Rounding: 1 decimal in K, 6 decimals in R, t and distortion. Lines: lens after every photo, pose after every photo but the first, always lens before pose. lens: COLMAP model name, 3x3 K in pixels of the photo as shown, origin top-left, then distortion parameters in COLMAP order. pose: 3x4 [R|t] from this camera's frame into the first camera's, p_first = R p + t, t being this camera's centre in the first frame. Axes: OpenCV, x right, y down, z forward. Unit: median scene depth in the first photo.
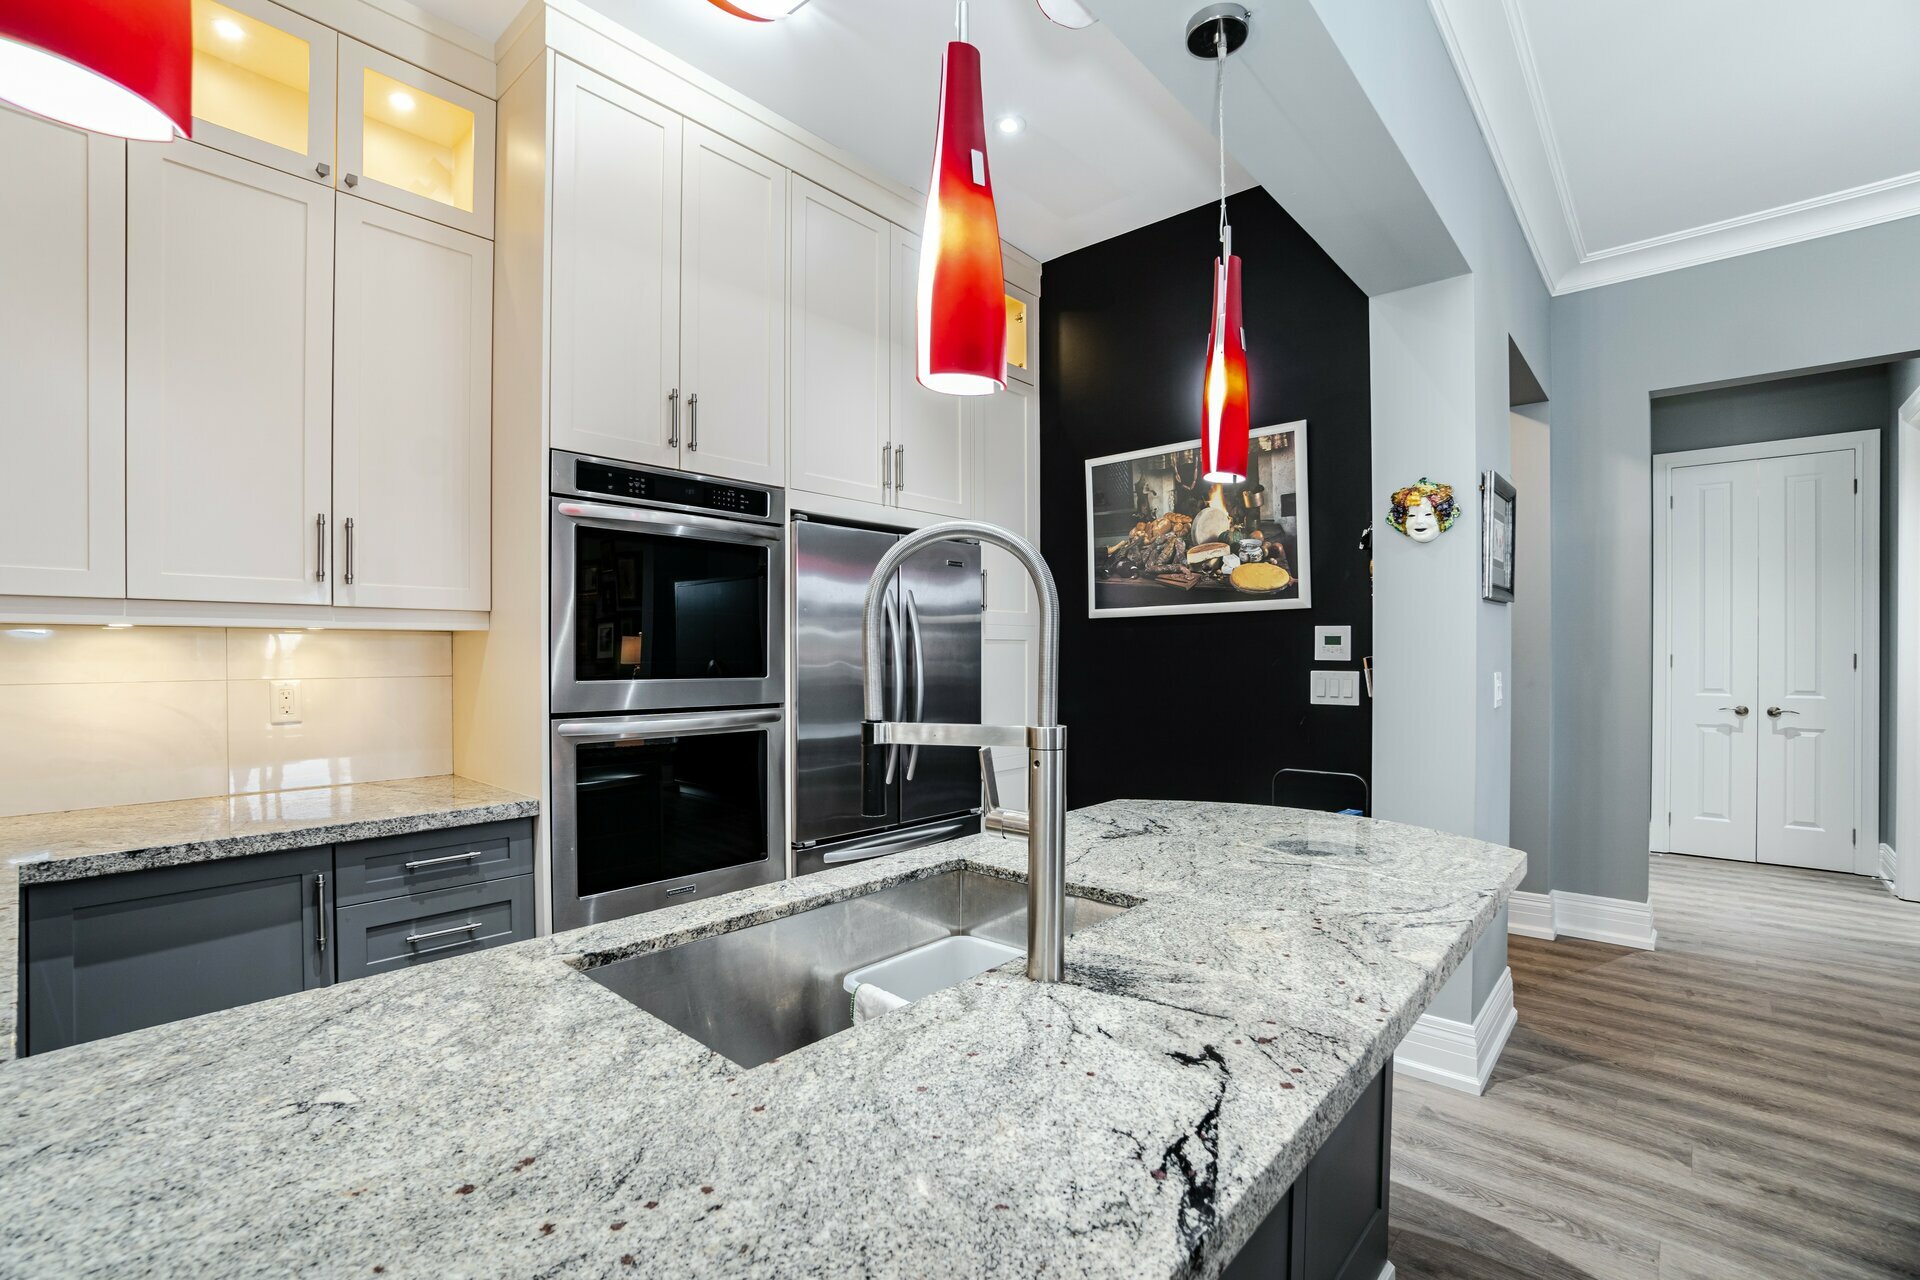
lens RADIAL K [[845.7, 0, 972.6], [0, 845.7, 649.4], [0, 0, 1]] dist [-0.019282, 0.006383]
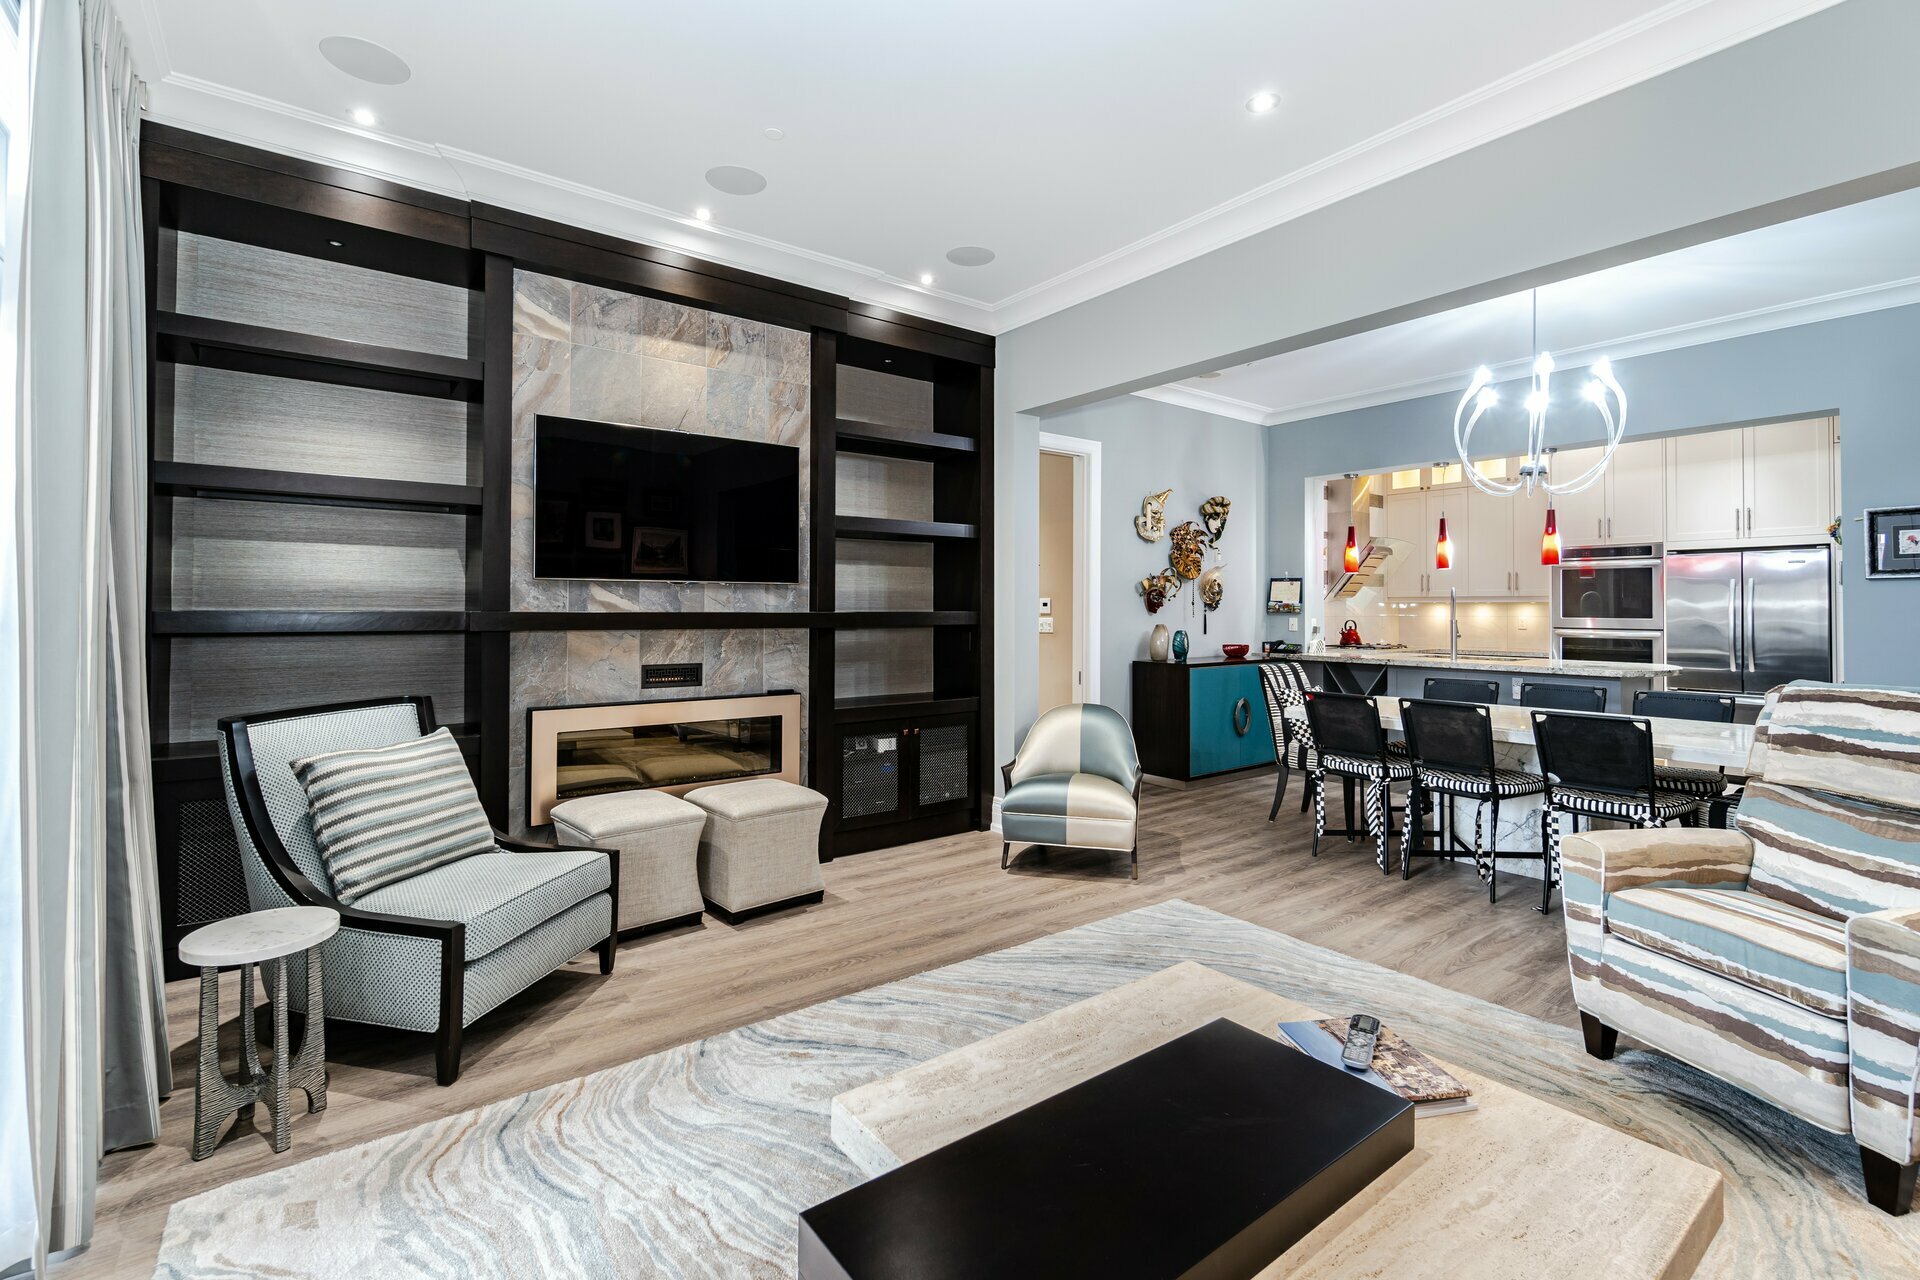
lens RADIAL K [[845.7, 0, 958.7], [0, 845.7, 607.6], [0, 0, 1]] dist [-0.019282, 0.006383]
pose [[-0.213716, -0.002186, -0.976893, 2.565108], [-0.000308, 0.999998, -0.002171, 0.004257], [0.976896, -0.000163, -0.213717, -0.466008]]
